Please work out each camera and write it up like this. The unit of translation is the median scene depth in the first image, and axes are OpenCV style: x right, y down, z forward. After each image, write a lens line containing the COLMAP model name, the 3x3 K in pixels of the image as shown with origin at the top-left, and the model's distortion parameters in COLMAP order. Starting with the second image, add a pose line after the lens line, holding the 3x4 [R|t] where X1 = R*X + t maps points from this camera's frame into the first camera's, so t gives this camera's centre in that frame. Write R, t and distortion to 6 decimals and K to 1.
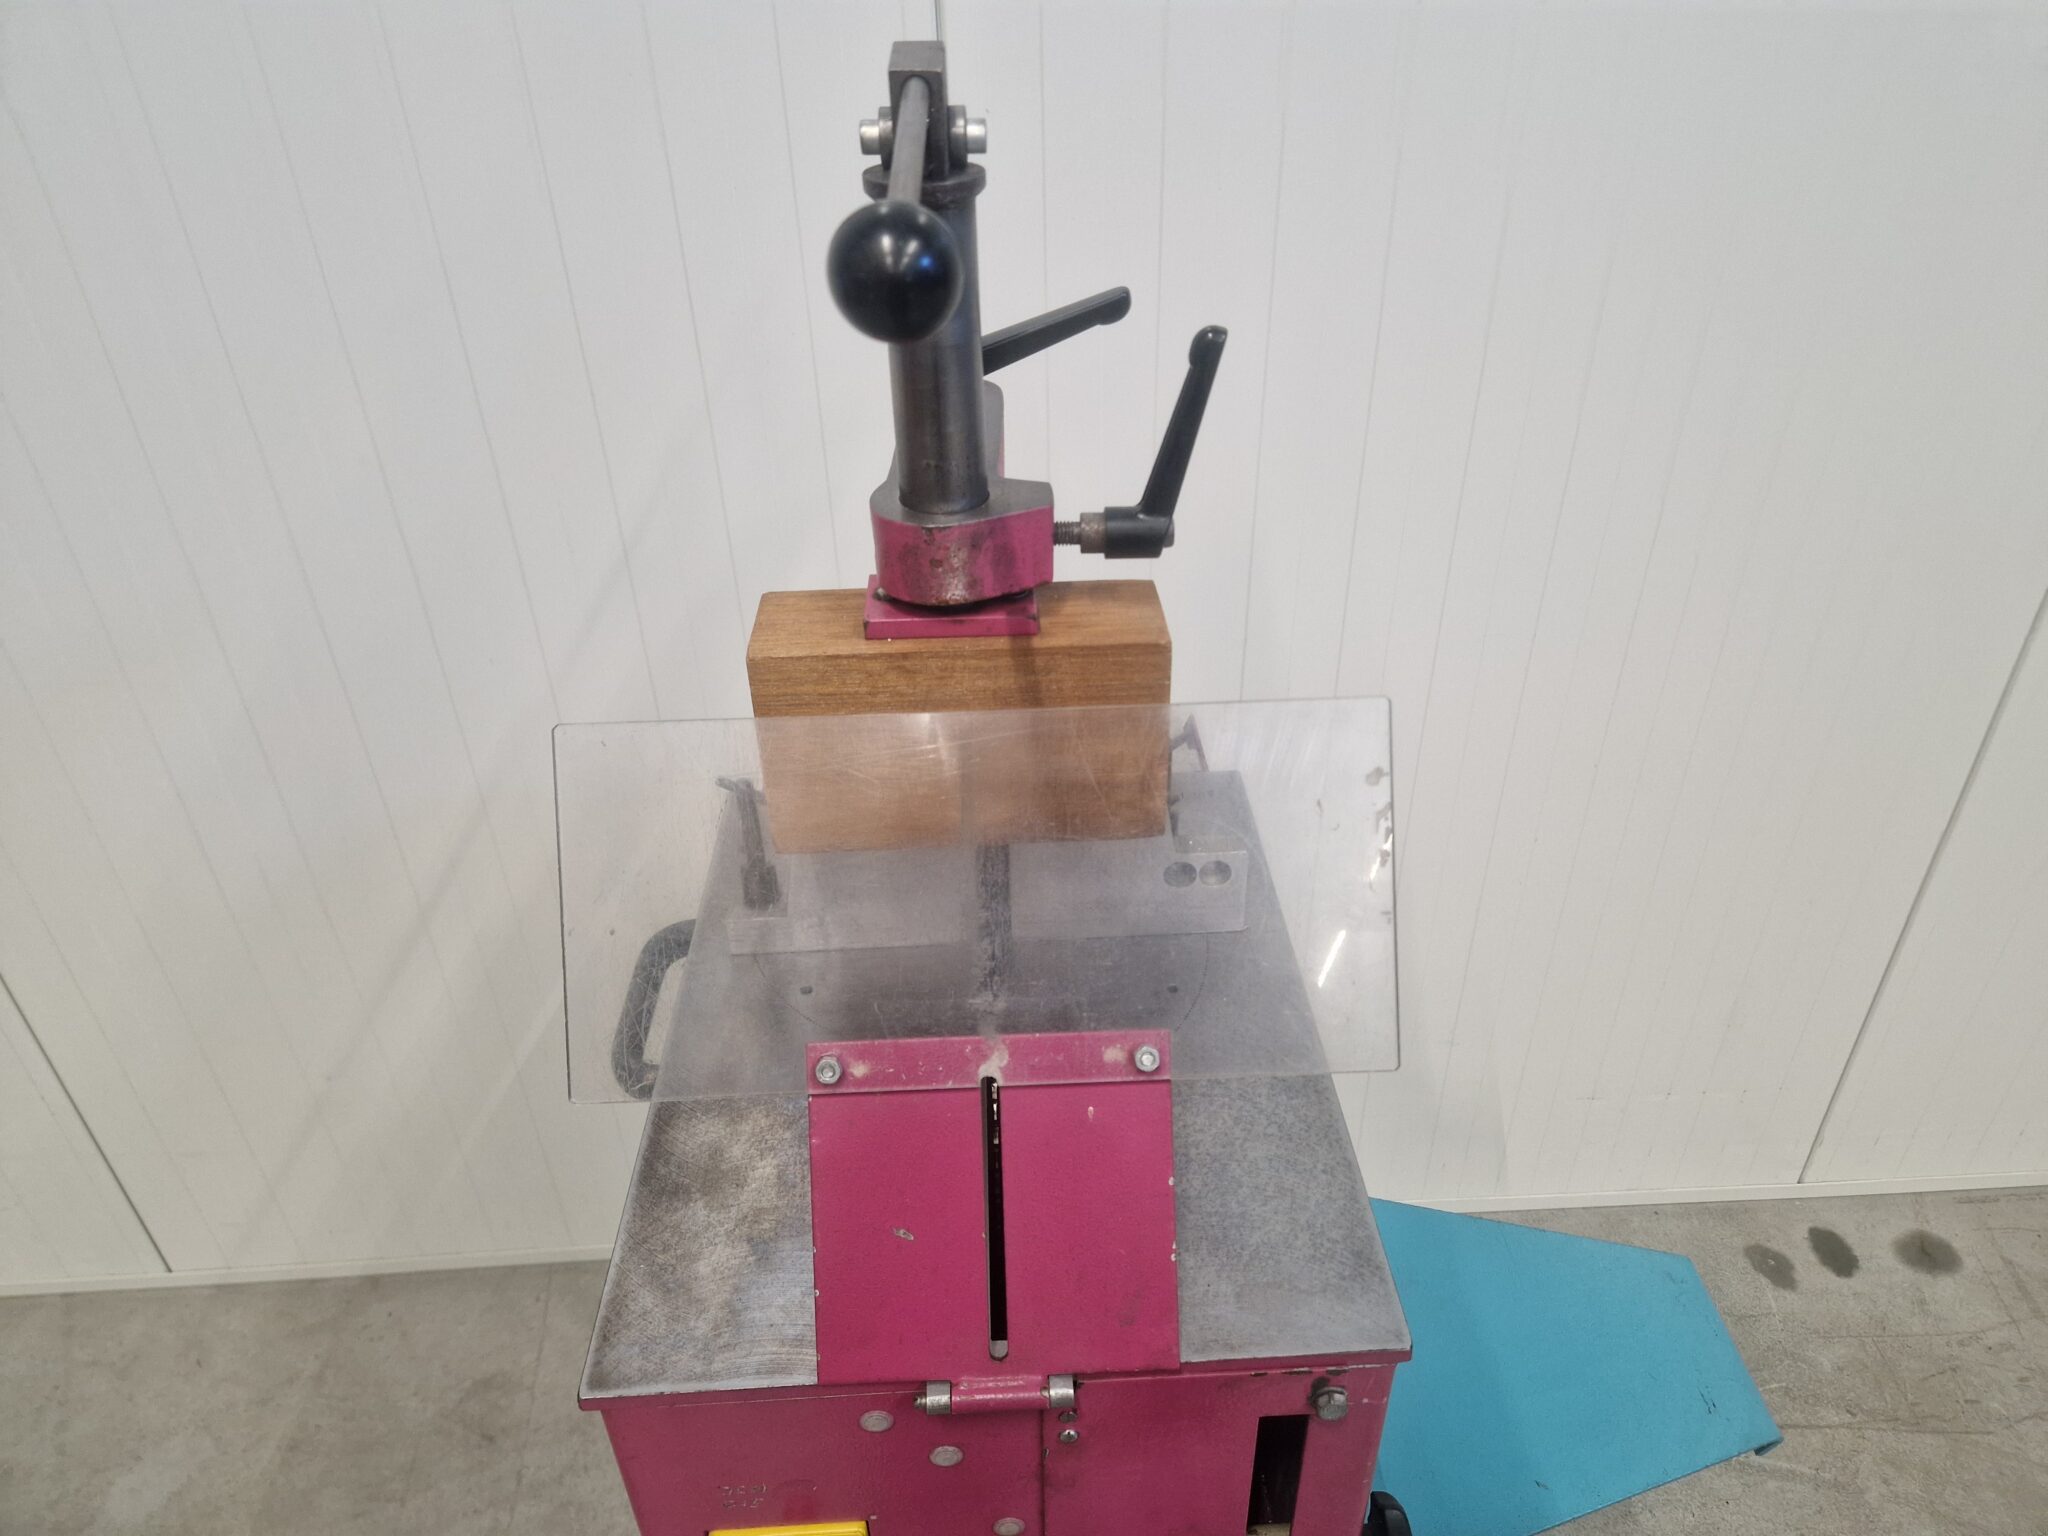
lens RADIAL K [[1385.8, 0, 1024.0], [0, 1385.8, 768.0], [0, 0, 1]] dist [0.046527, -0.067653]
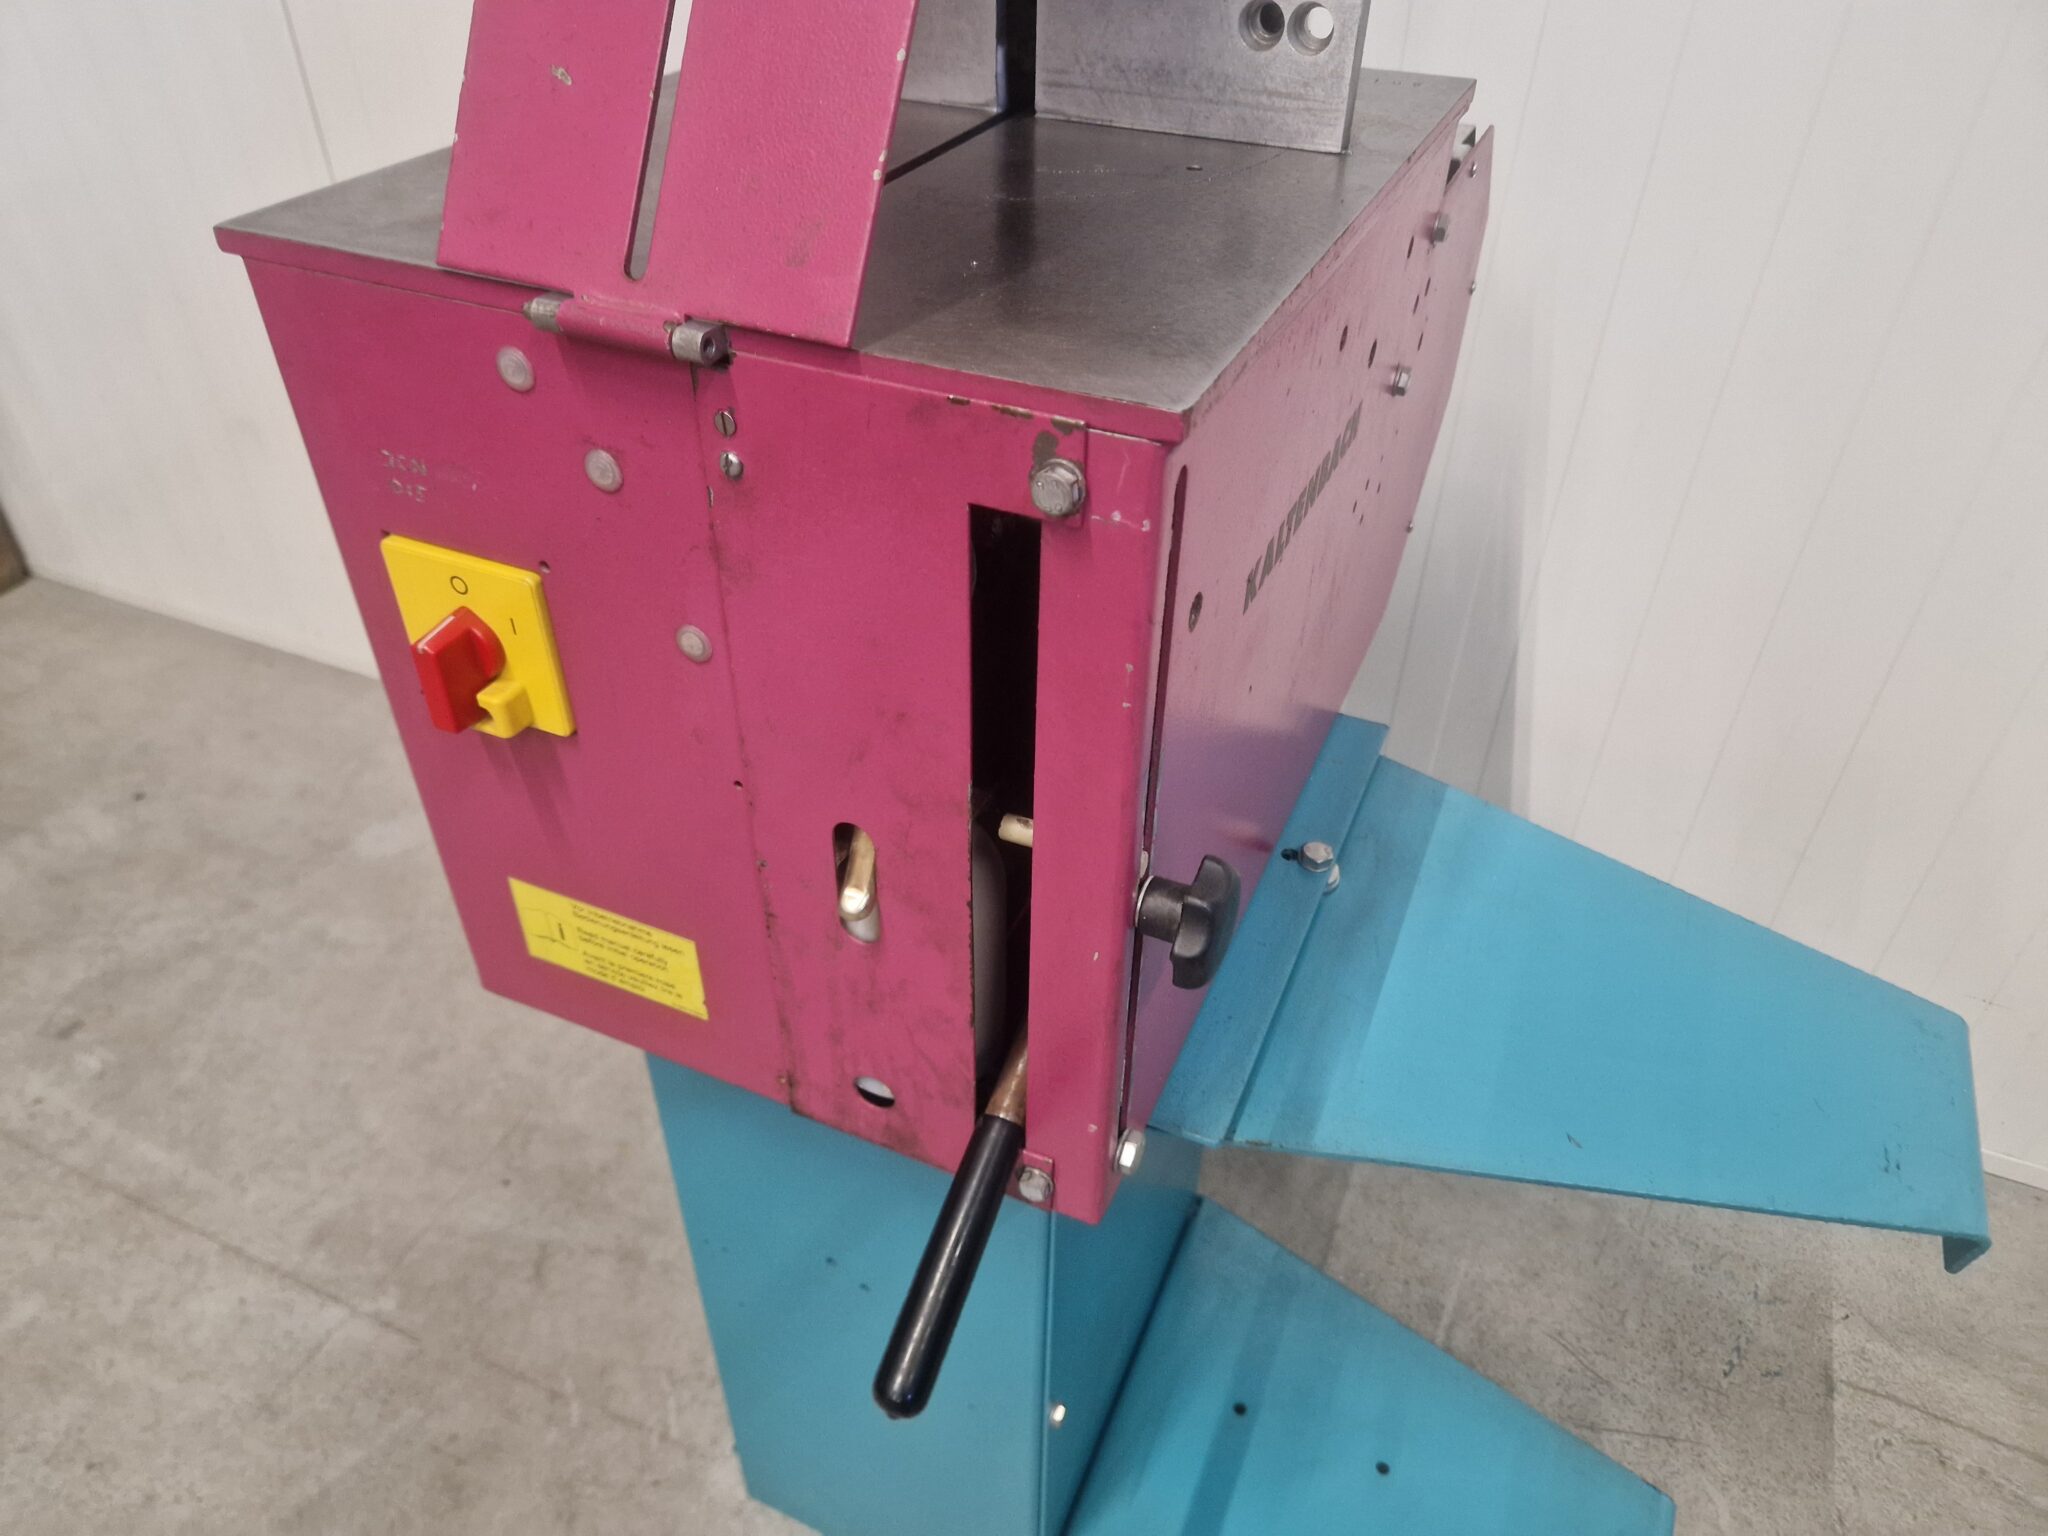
lens RADIAL K [[1385.8, 0, 1024.0], [0, 1385.8, 768.0], [0, 0, 1]] dist [0.046527, -0.067653]
pose [[0.895205, 0.300880, -0.328754, 0.459824], [-0.275729, 0.953484, 0.121827, 0.501814], [0.350117, -0.018413, 0.936525, 0.371198]]
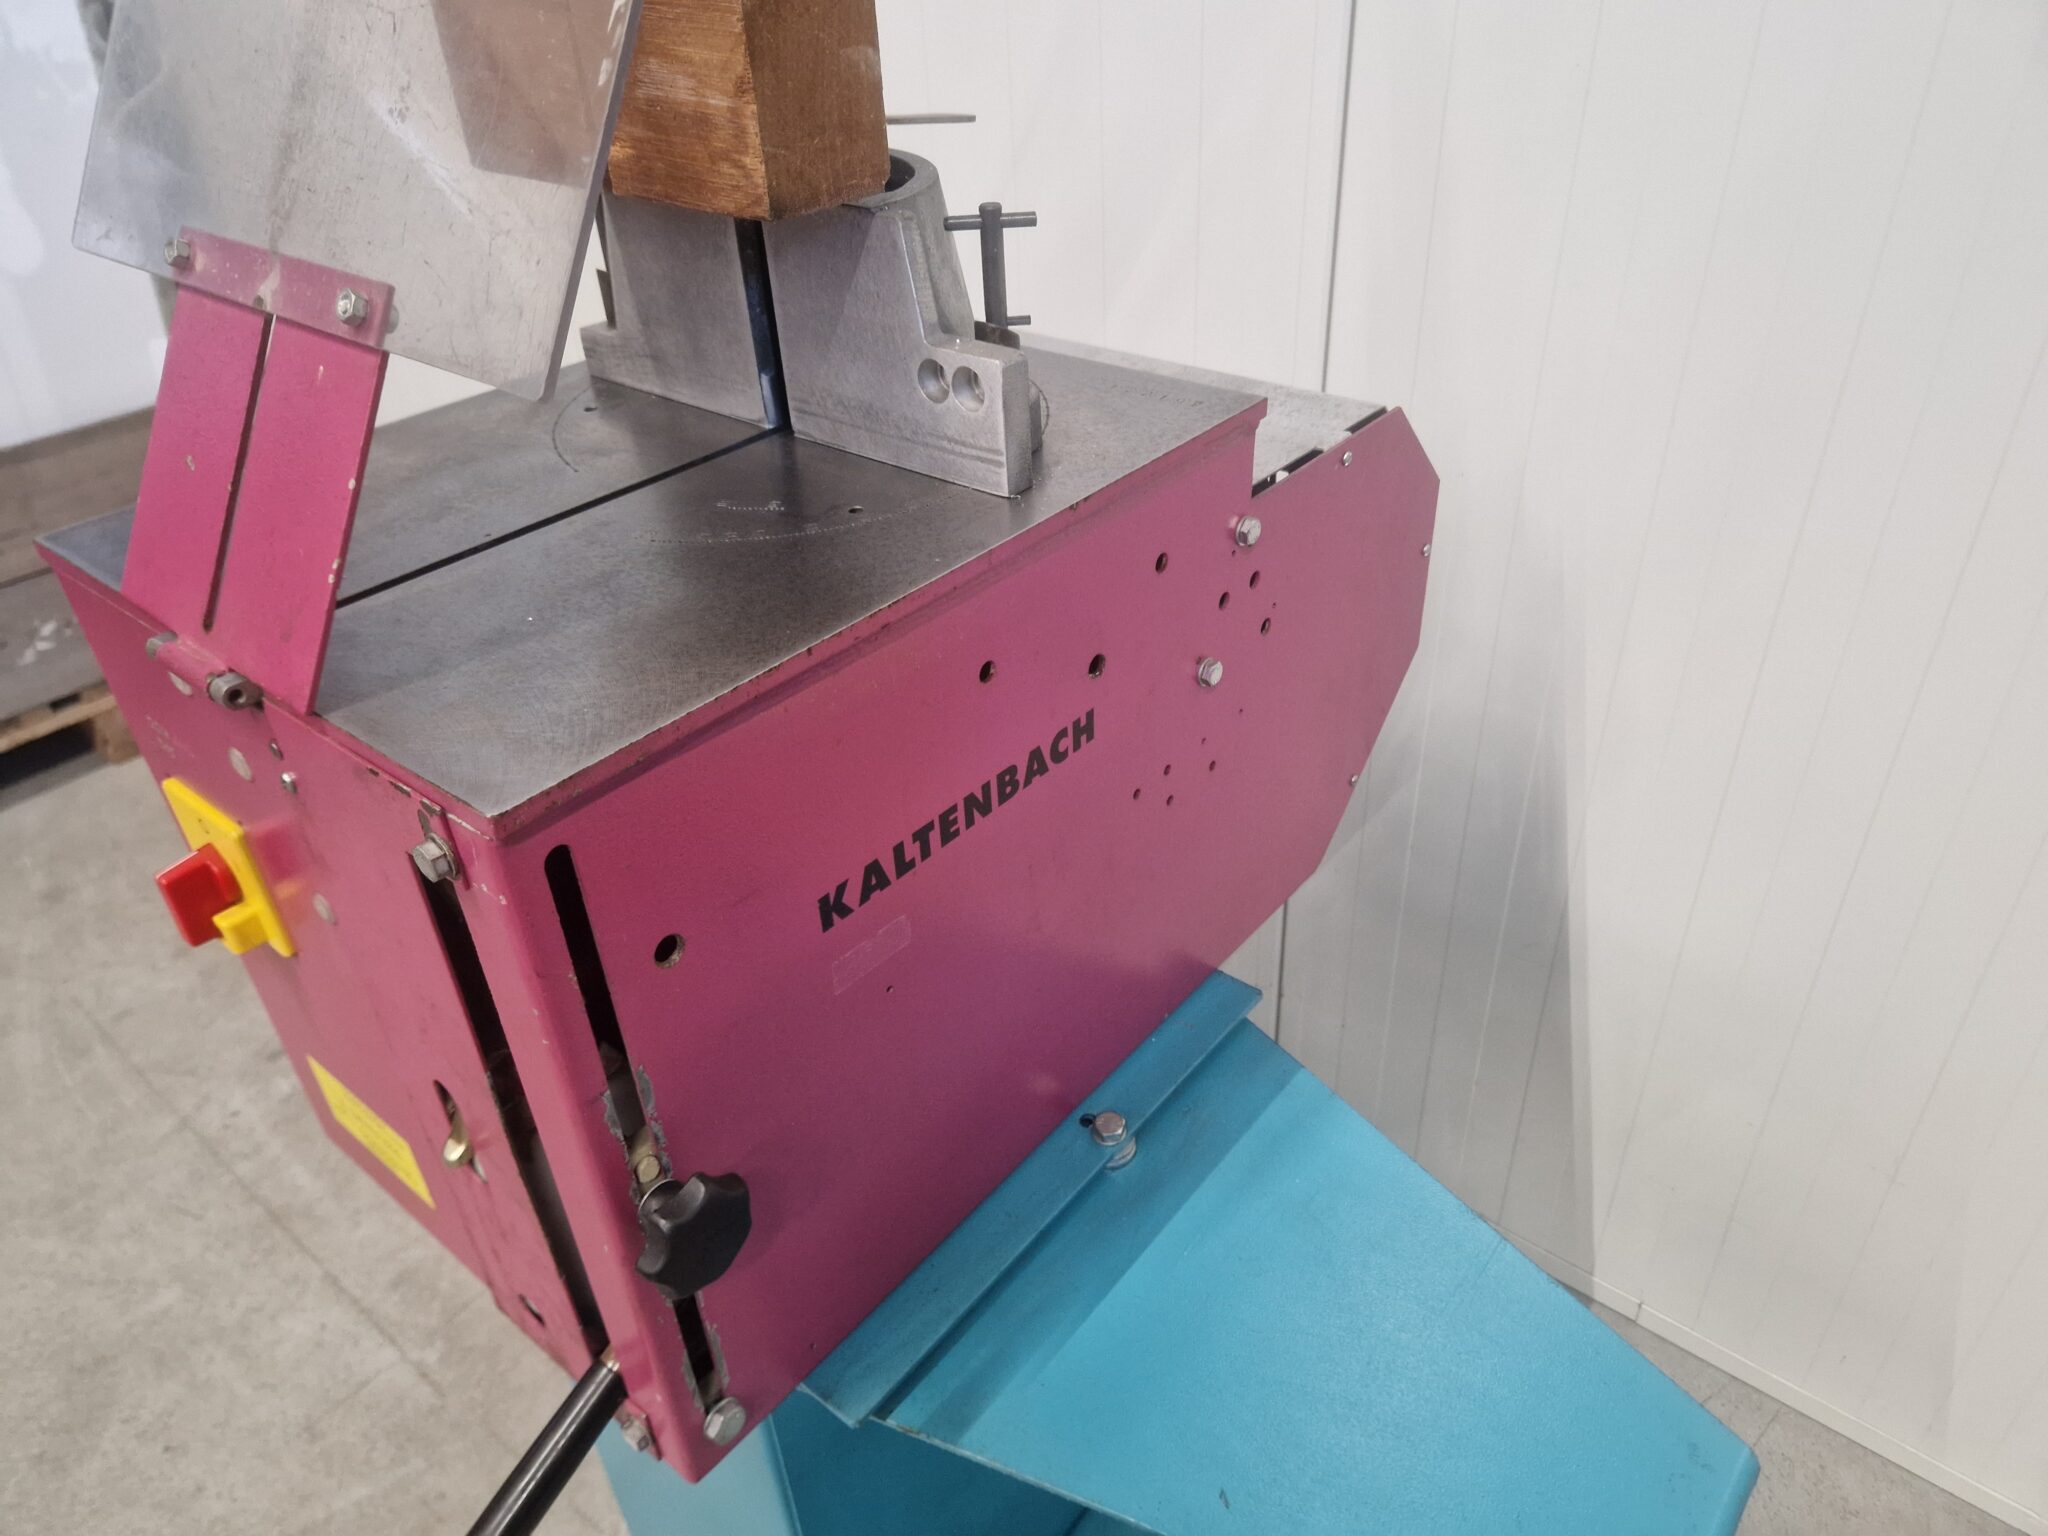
lens RADIAL K [[1371.5, 0, 1024.0], [0, 1371.5, 768.0], [0, 0, 1]] dist [0.084942, -0.096373]
pose [[0.740411, 0.366439, -0.563484, 0.847847], [-0.347997, 0.926206, 0.145056, 0.192266], [0.575056, 0.088690, 0.813293, 0.566023]]
